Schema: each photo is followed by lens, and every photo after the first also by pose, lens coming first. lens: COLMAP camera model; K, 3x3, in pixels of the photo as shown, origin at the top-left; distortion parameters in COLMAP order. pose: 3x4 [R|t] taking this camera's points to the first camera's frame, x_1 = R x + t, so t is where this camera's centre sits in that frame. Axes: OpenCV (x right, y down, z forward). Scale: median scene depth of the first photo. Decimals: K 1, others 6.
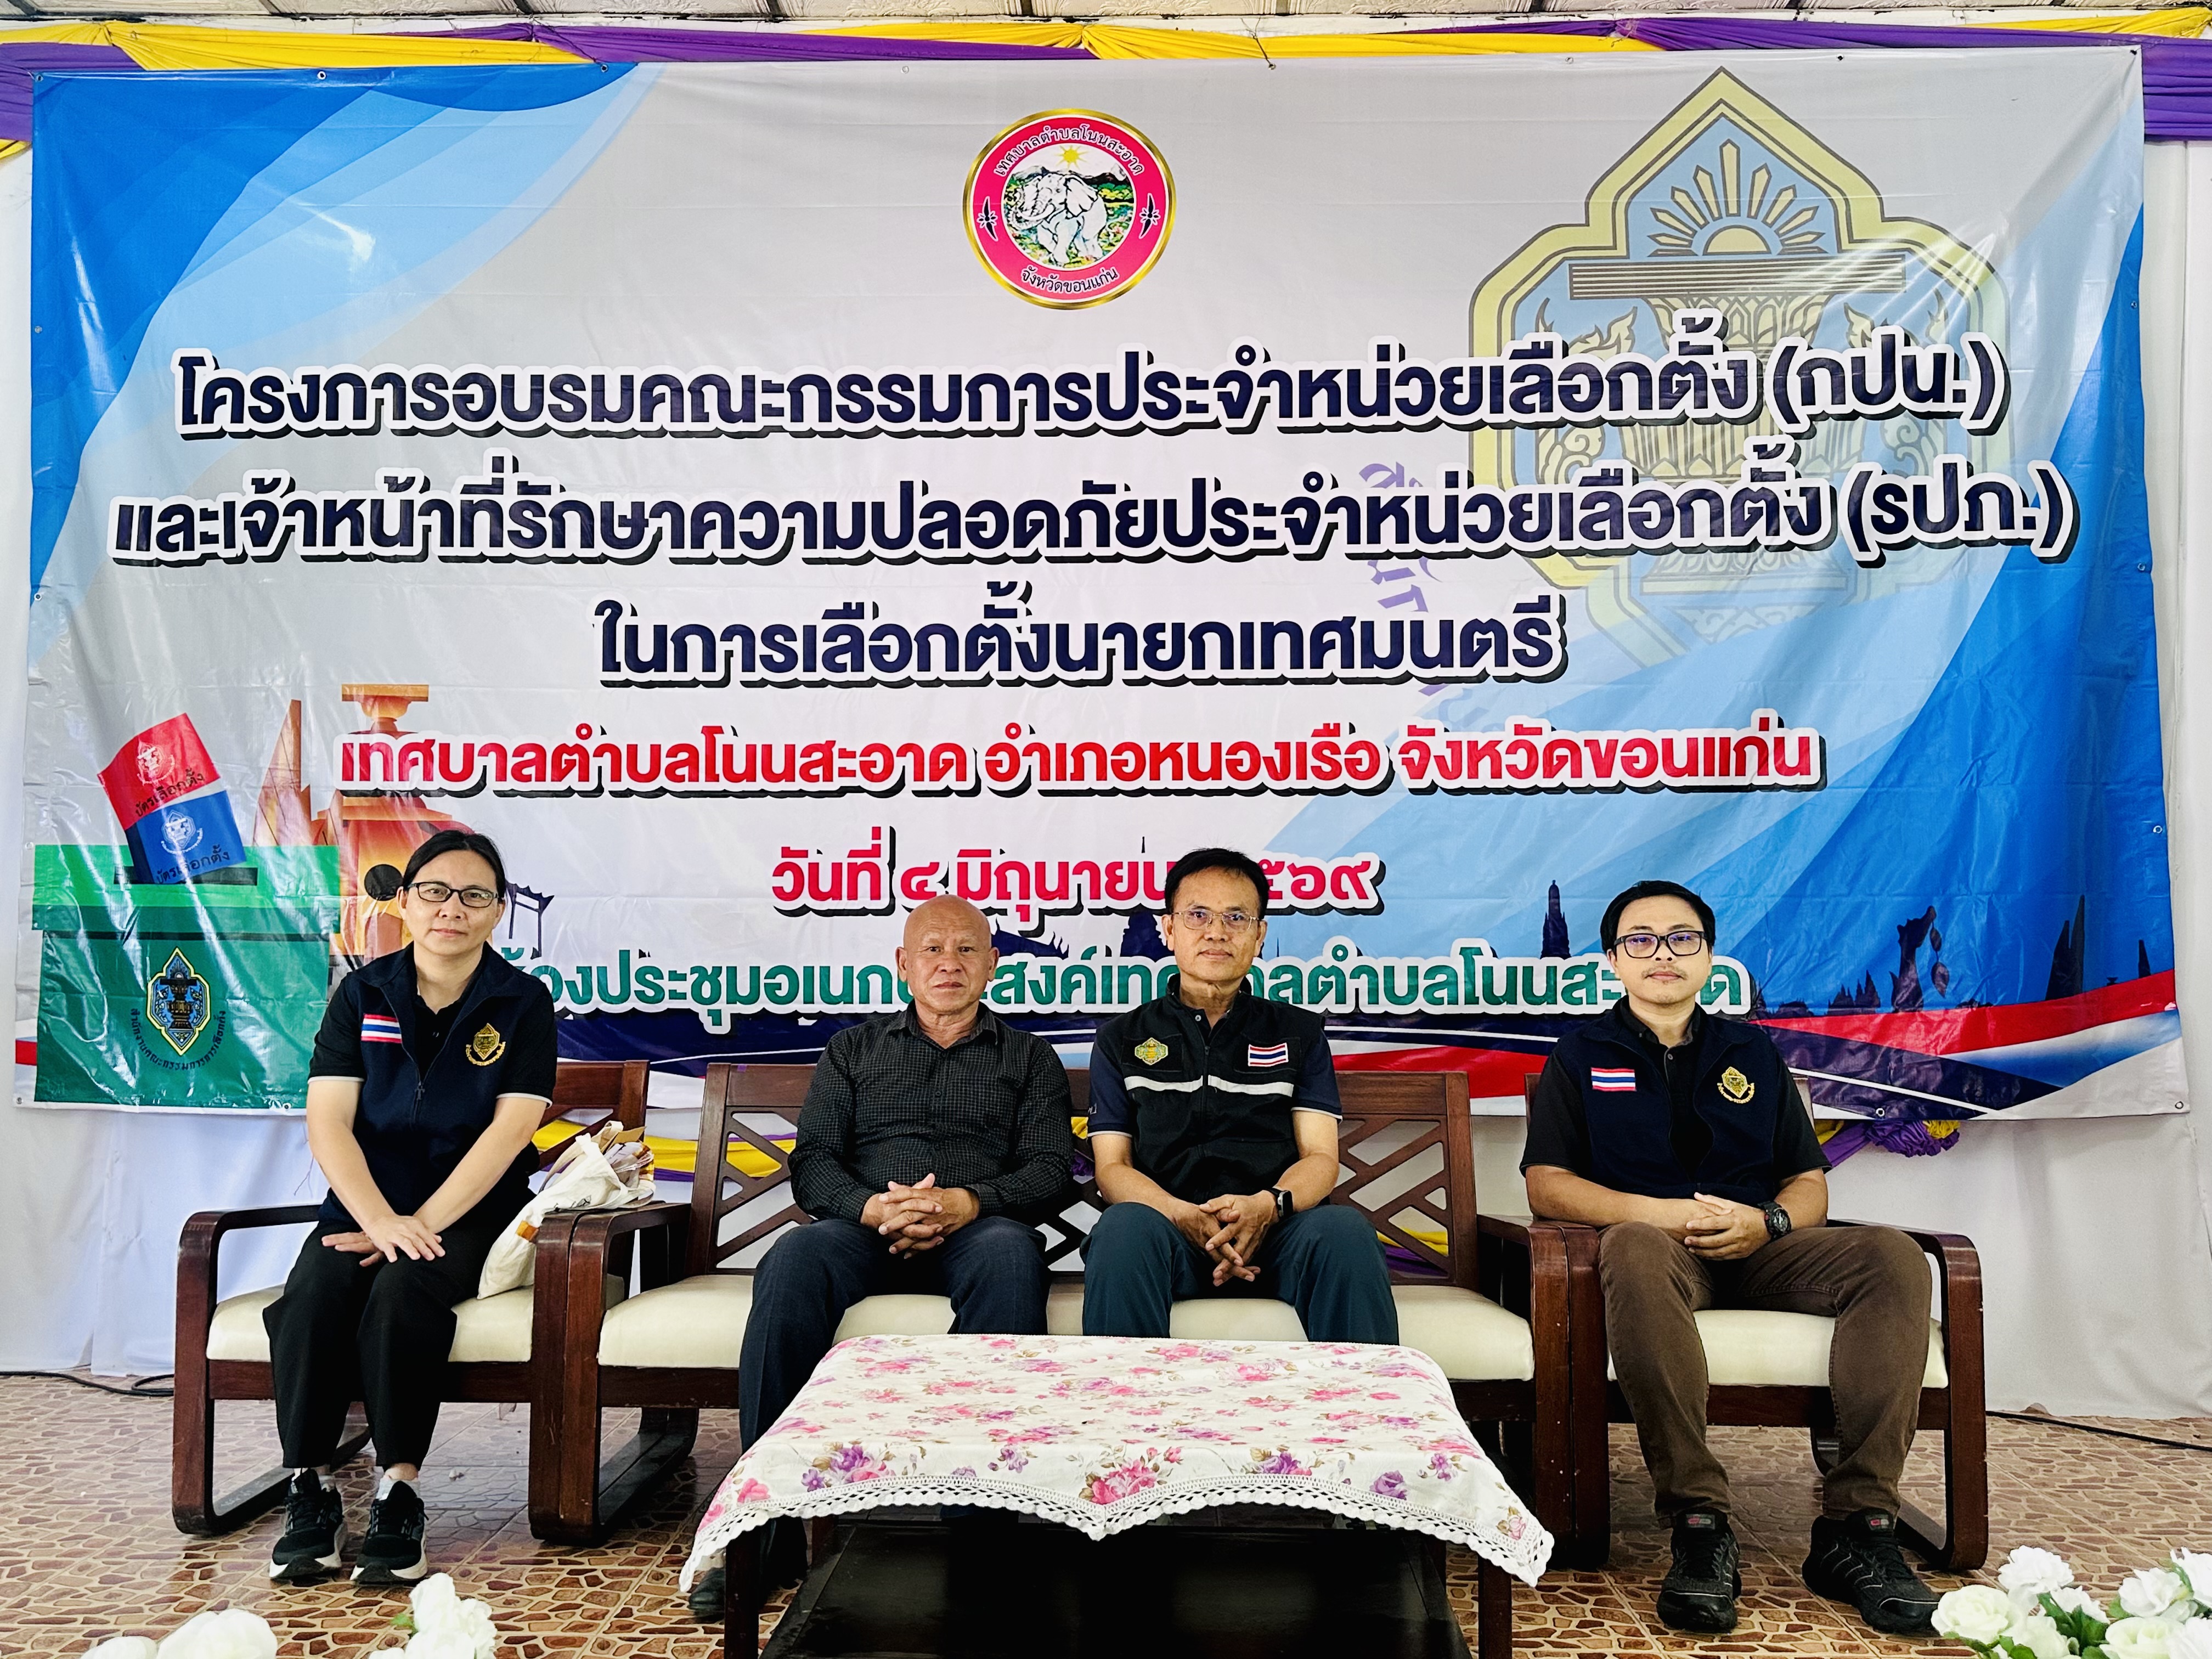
lens RADIAL K [[1942.5, 0, 1108.1], [0, 1942.5, 845.5], [0, 0, 1]] dist [0.143853, -0.221947]
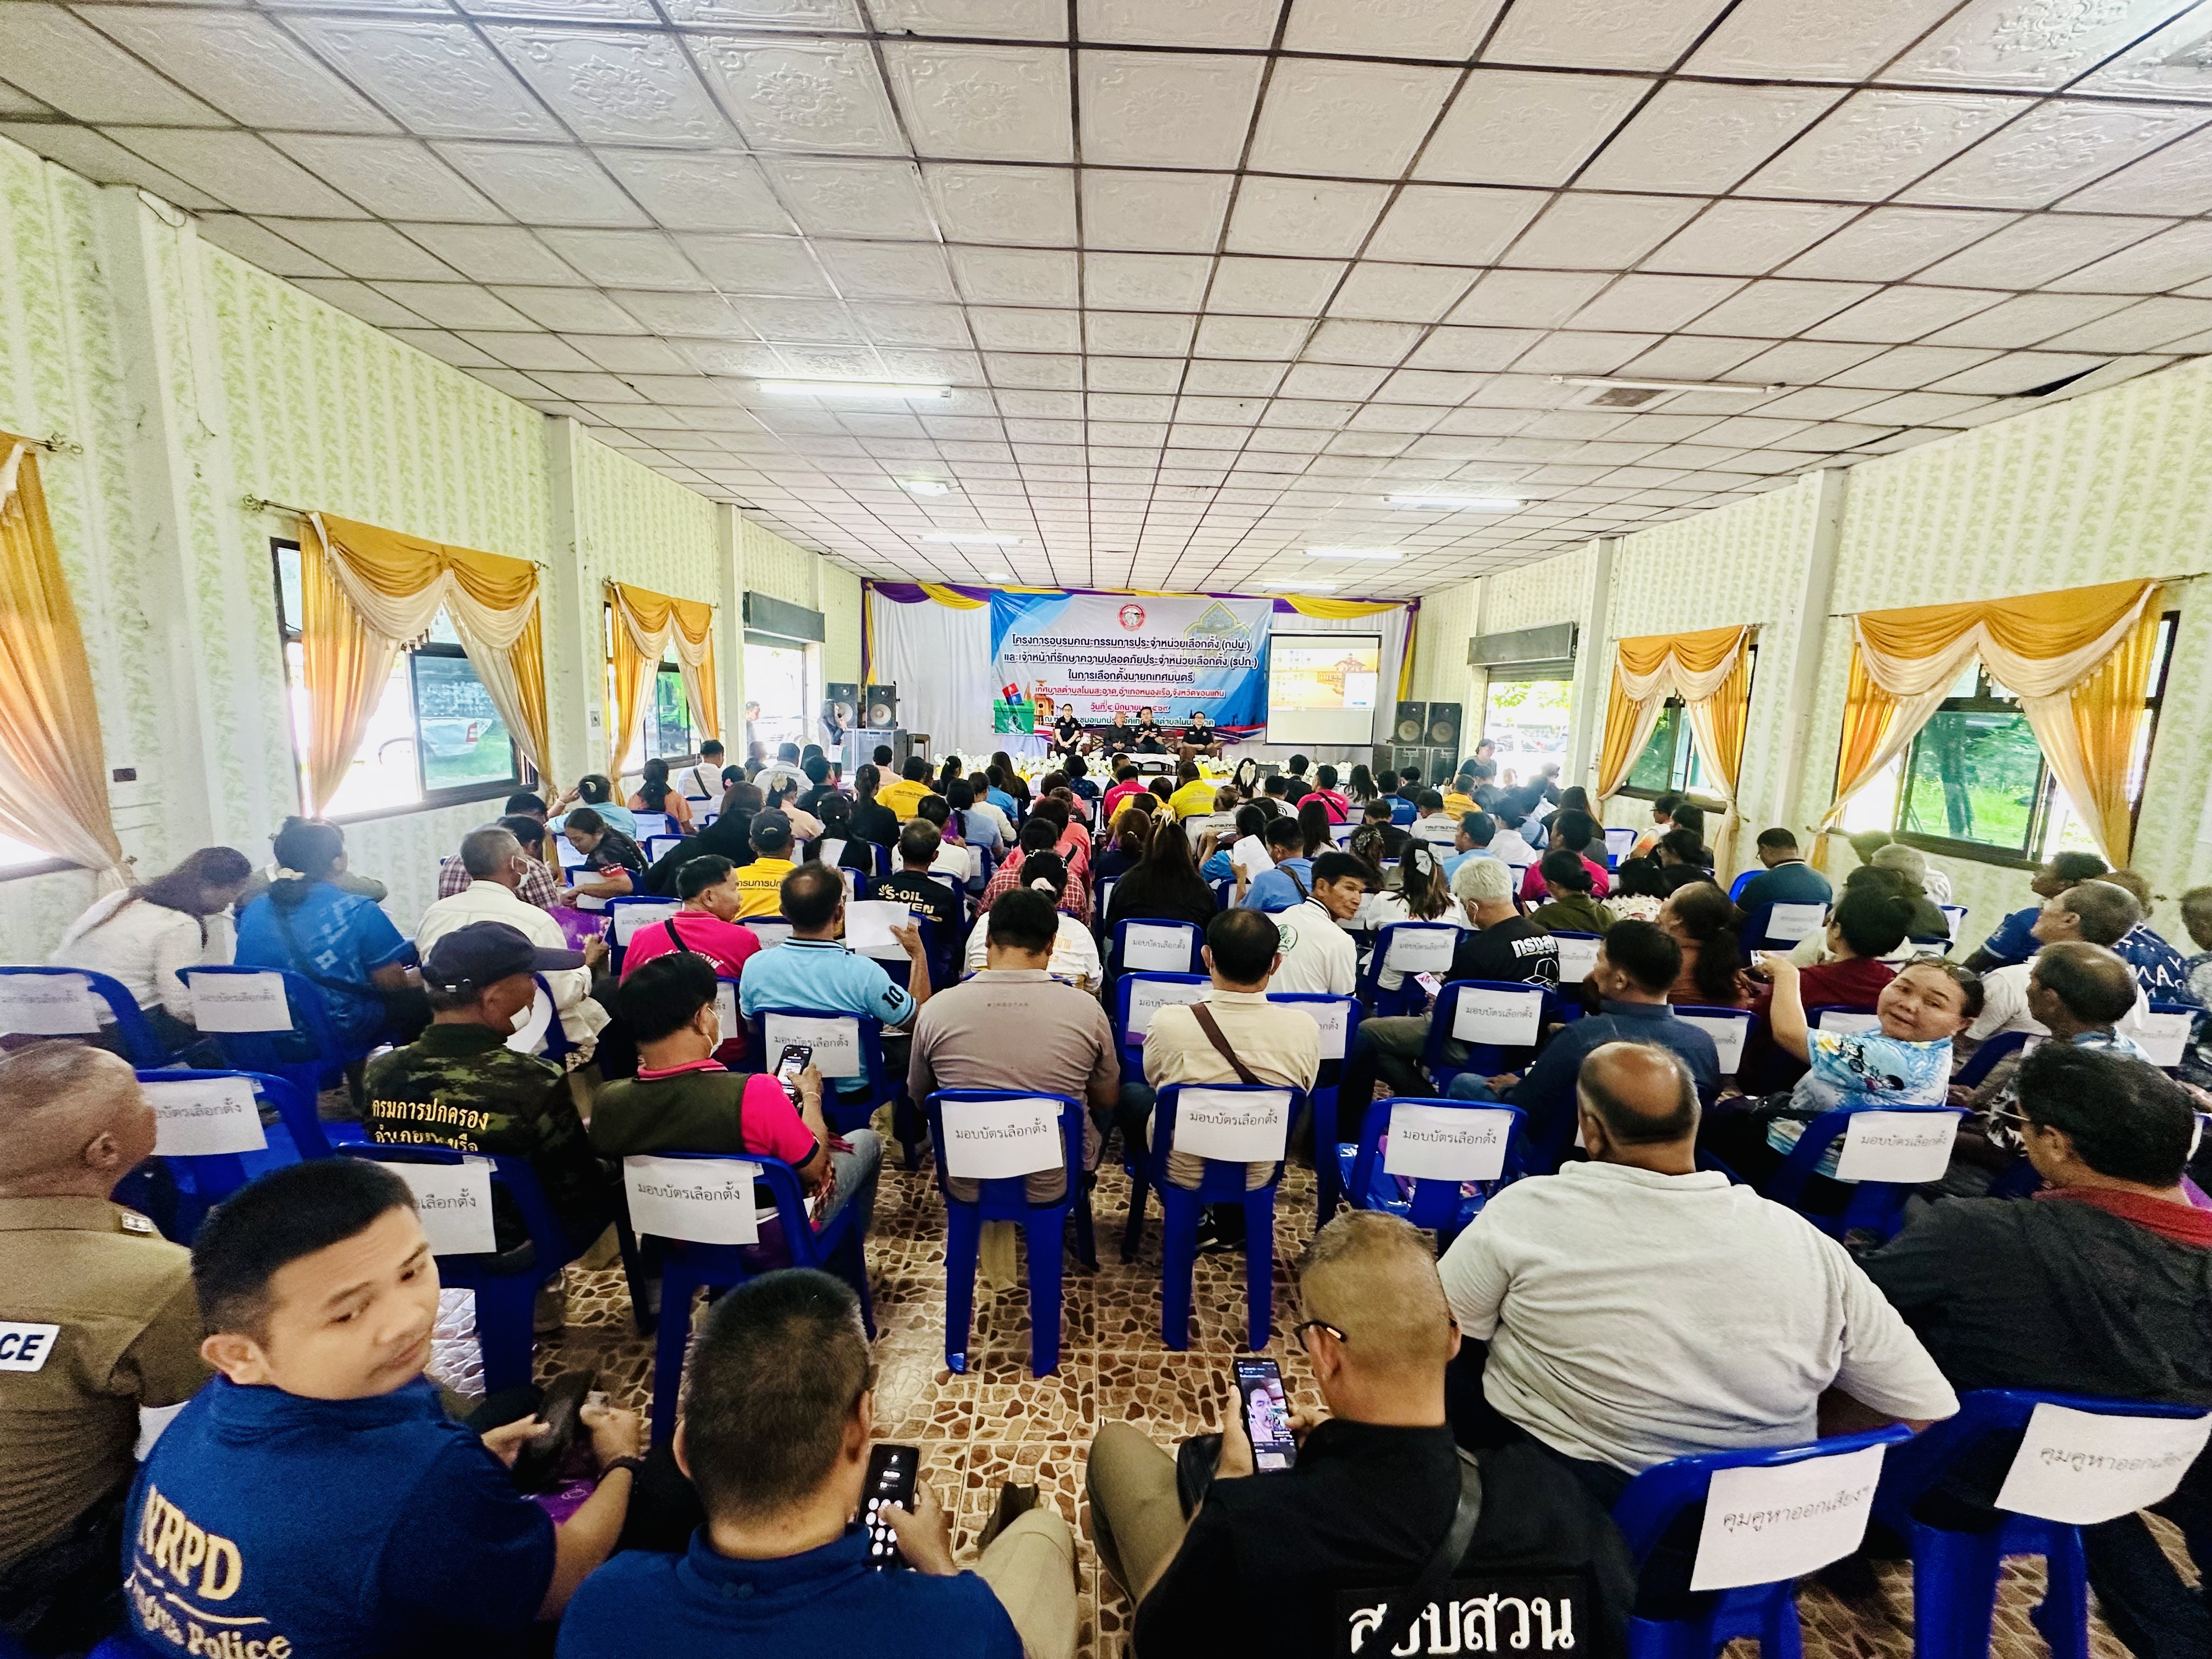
lens RADIAL K [[888.6, 0, 1101.0], [0, 888.6, 835.3], [0, 0, 1]] dist [-0.002664, 0.000024]
pose [[0.999049, 0.017125, 0.040109, -0.263347], [-0.024903, 0.979009, 0.202288, -0.195046], [-0.035803, -0.203095, 0.978504, -2.527606]]
